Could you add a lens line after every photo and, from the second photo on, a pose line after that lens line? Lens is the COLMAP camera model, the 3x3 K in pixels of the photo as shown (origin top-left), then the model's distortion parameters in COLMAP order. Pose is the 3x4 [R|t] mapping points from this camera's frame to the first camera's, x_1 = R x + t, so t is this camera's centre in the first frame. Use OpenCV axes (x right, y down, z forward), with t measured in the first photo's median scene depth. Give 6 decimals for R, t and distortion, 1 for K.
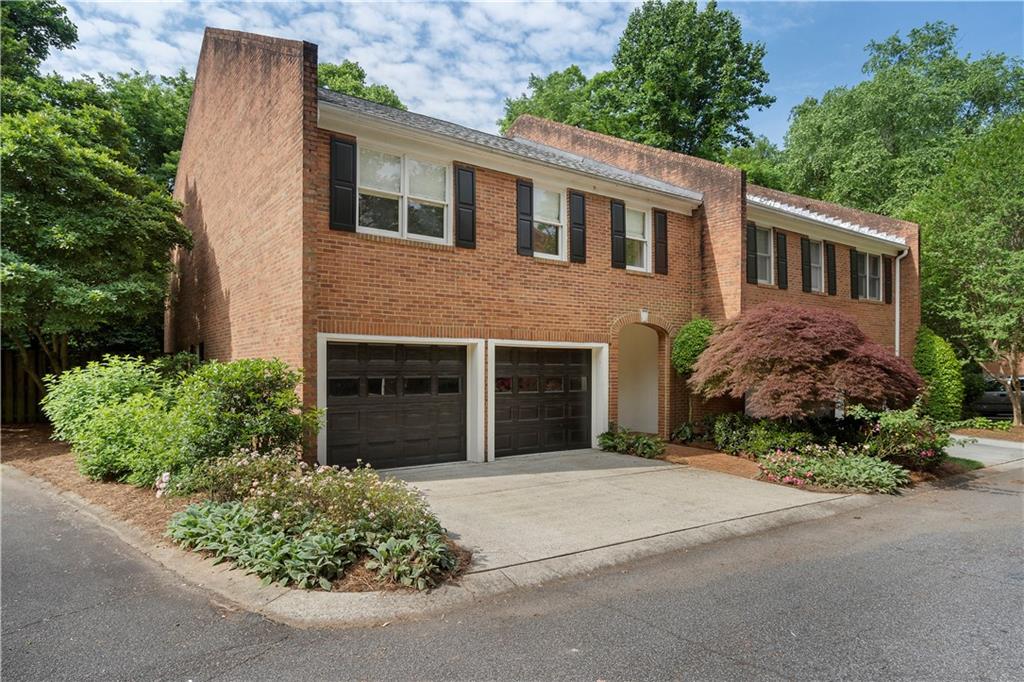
lens RADIAL K [[591.3, 0, 511.8], [0, 591.3, 361.2], [0, 0, 1]] dist [0.002832, 0.001308]
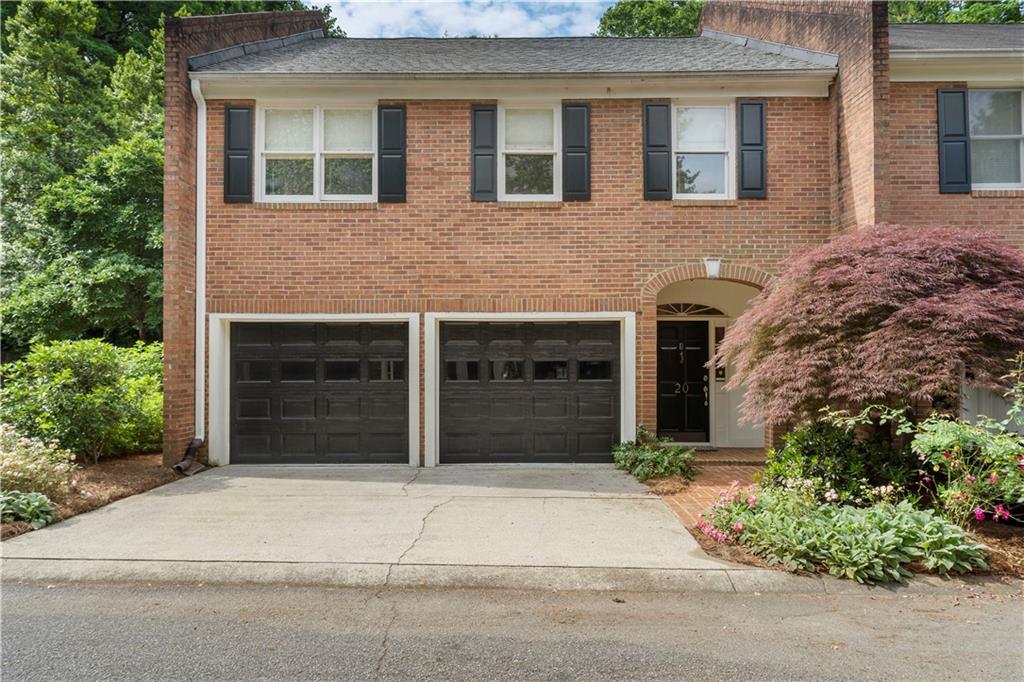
lens RADIAL K [[741.7, 0, 512.0], [0, 741.7, 341.0], [0, 0, 1]] dist [0.011565, -0.002640]
pose [[0.816341, -0.021537, -0.577168, 0.661204], [0.013318, 0.999741, -0.018468, 0.021796], [0.577416, 0.007389, 0.816416, 0.264331]]
